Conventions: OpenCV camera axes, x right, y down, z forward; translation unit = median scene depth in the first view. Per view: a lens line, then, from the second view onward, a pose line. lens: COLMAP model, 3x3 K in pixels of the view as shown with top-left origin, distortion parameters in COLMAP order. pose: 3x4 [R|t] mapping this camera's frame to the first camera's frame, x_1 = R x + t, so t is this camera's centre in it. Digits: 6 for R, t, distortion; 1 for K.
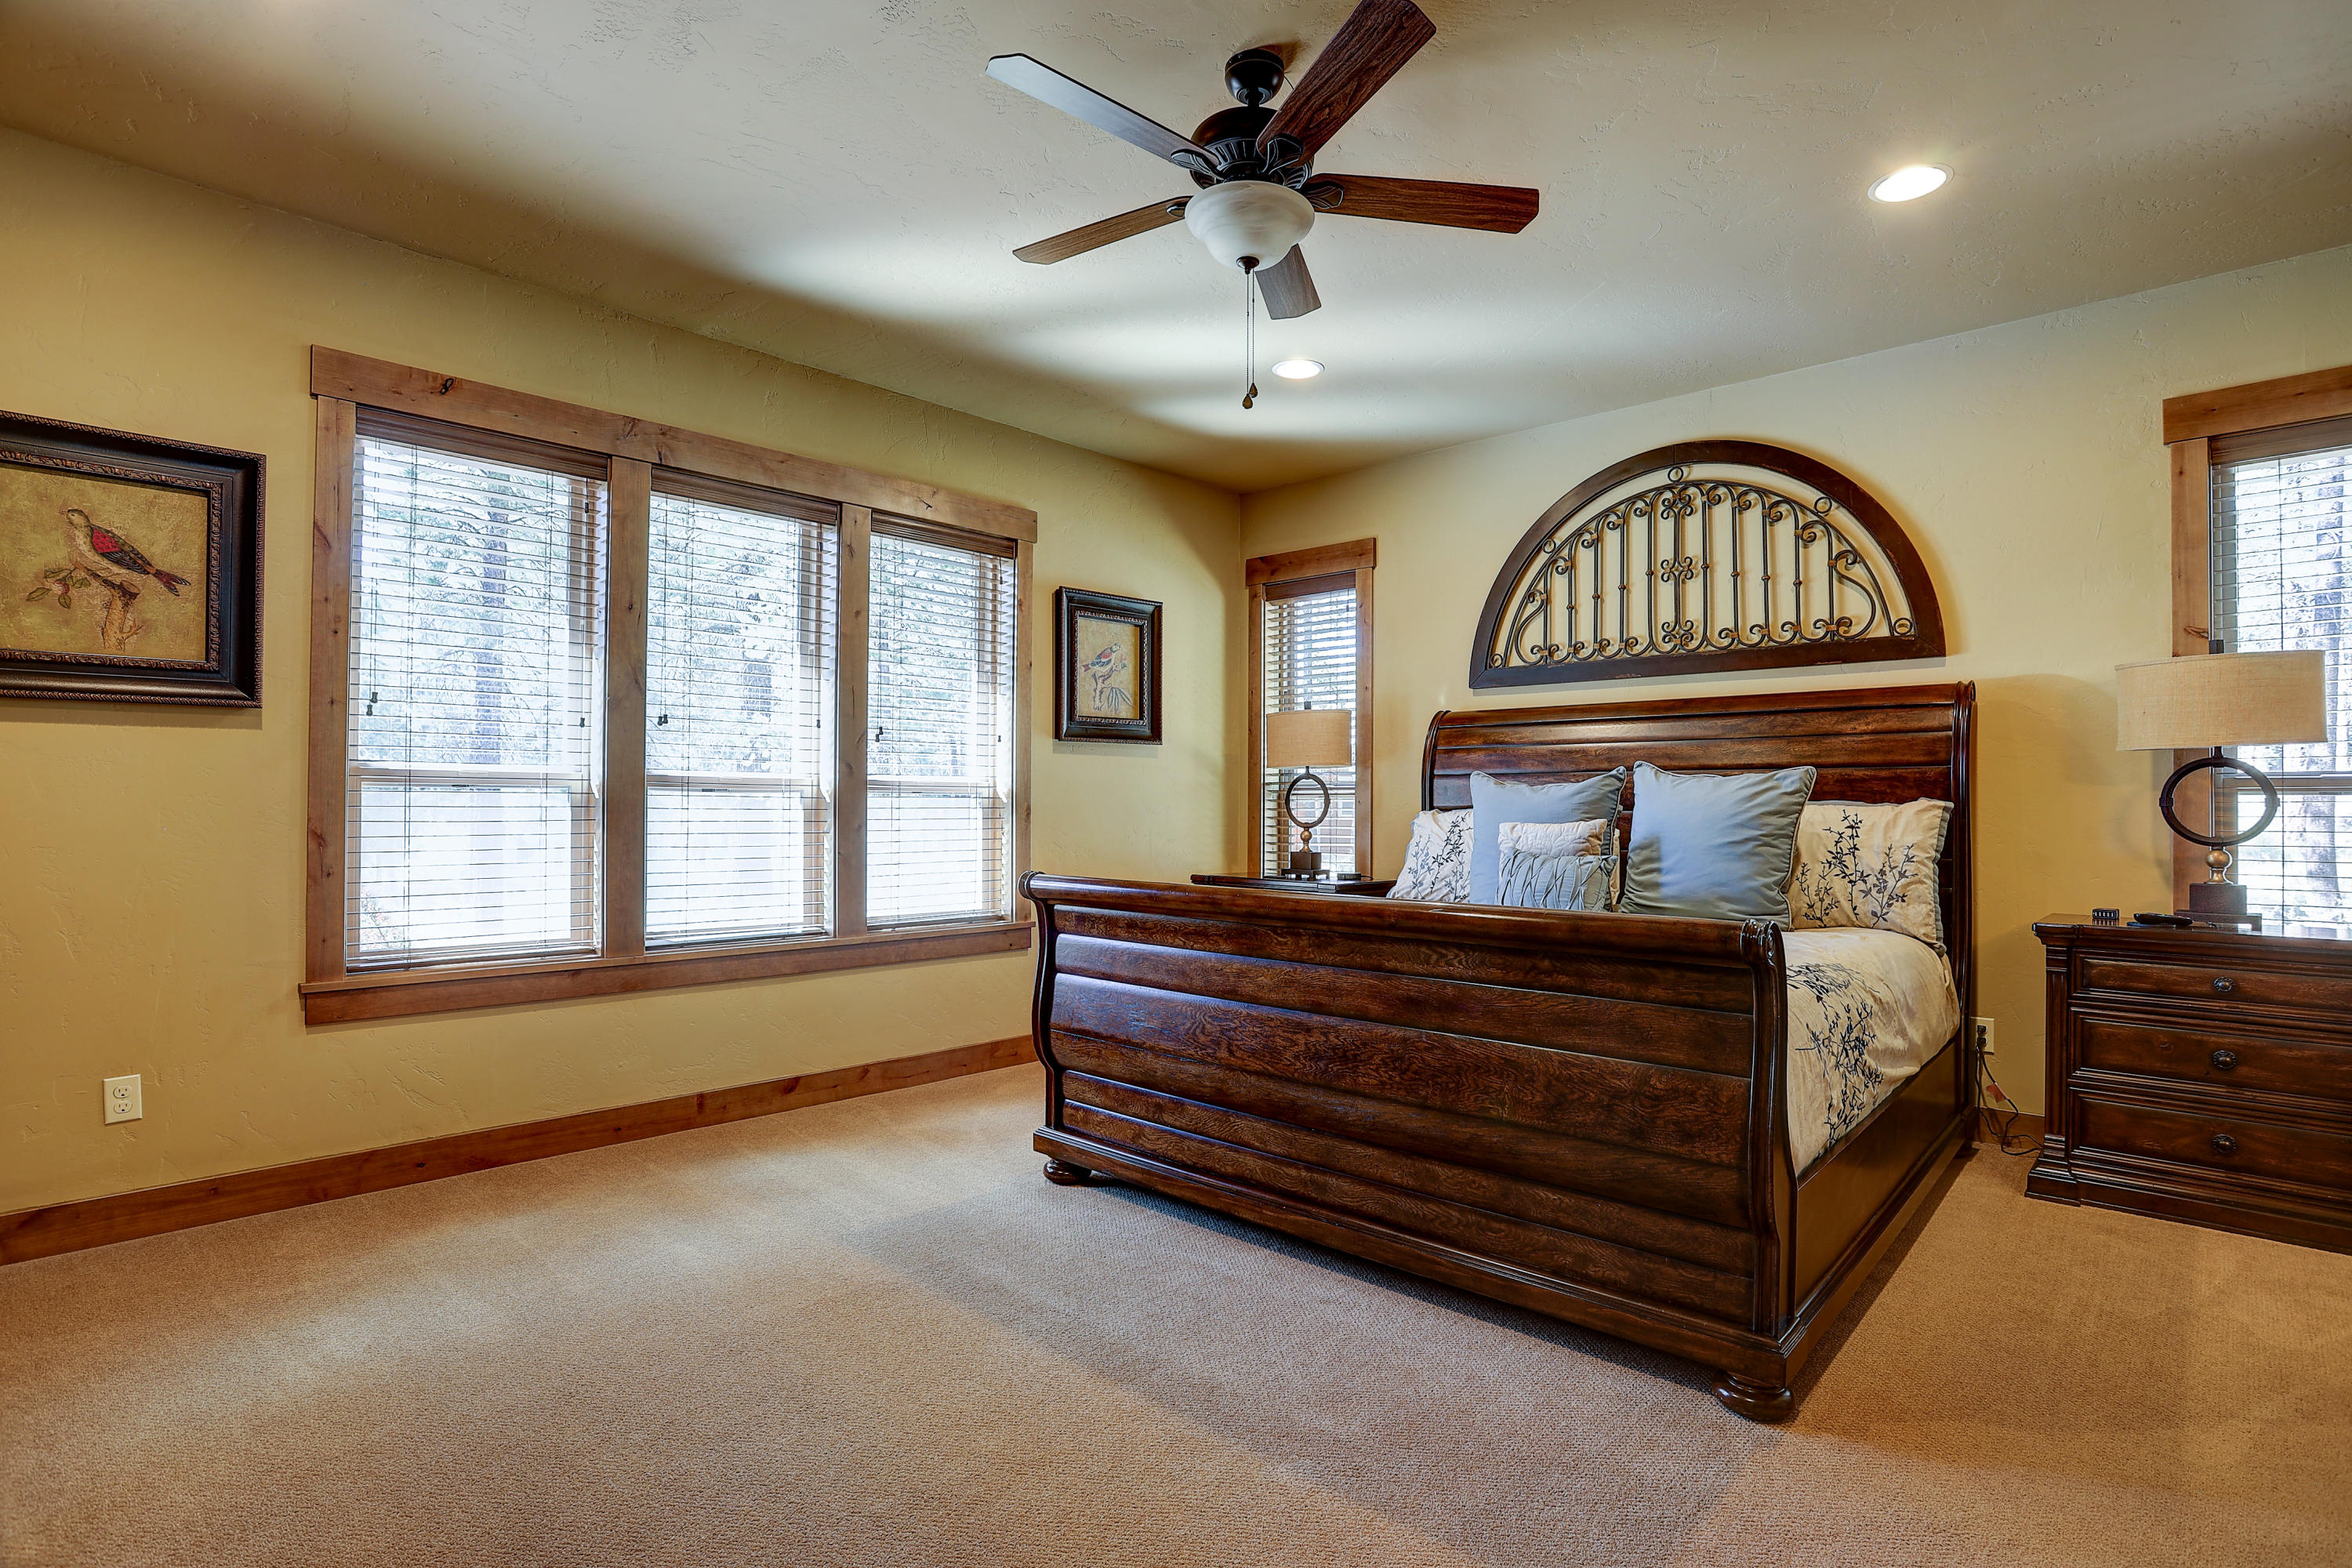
lens RADIAL K [[1133.8, 0, 1190.8], [0, 1133.8, 784.6], [0, 0, 1]] dist [-0.041009, 0.001453]
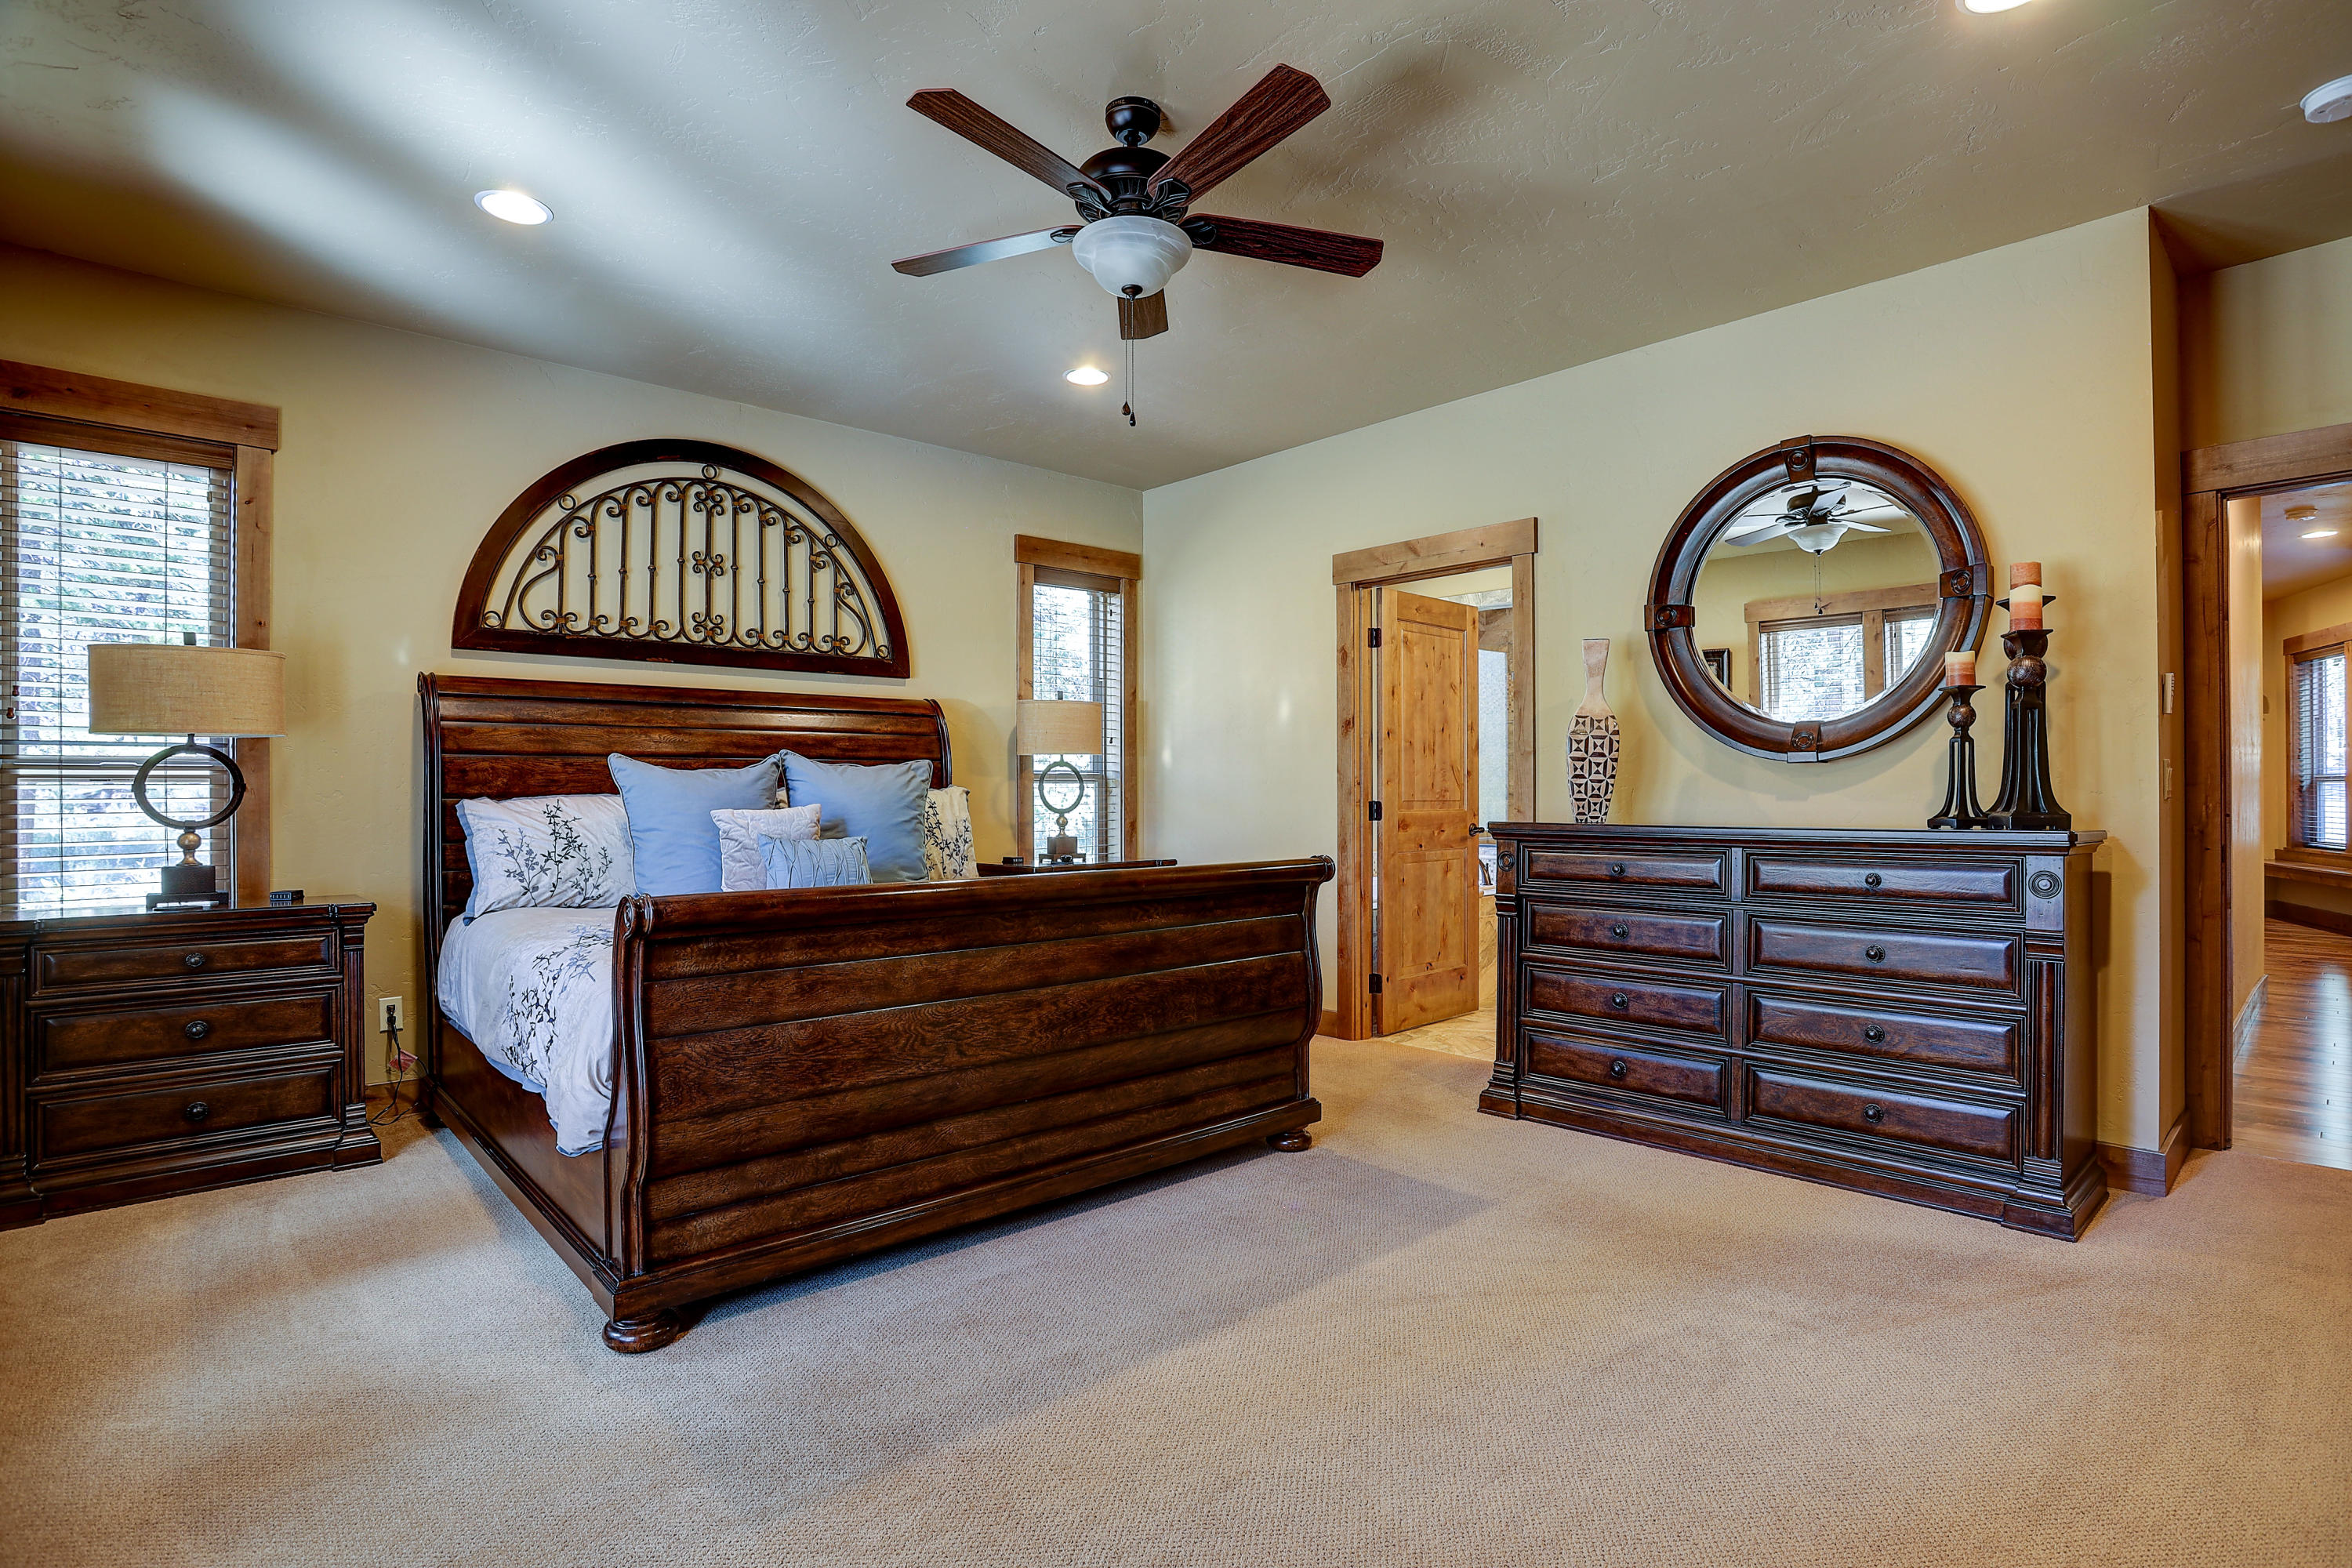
lens RADIAL K [[1133.8, 0, 1189.1], [0, 1133.8, 786.0], [0, 0, 1]] dist [-0.041009, 0.001453]
pose [[0.103940, -0.000343, 0.994584, -0.597108], [-0.014223, 0.999897, 0.001831, 0.005848], [-0.994482, -0.014336, 0.103924, 0.484379]]
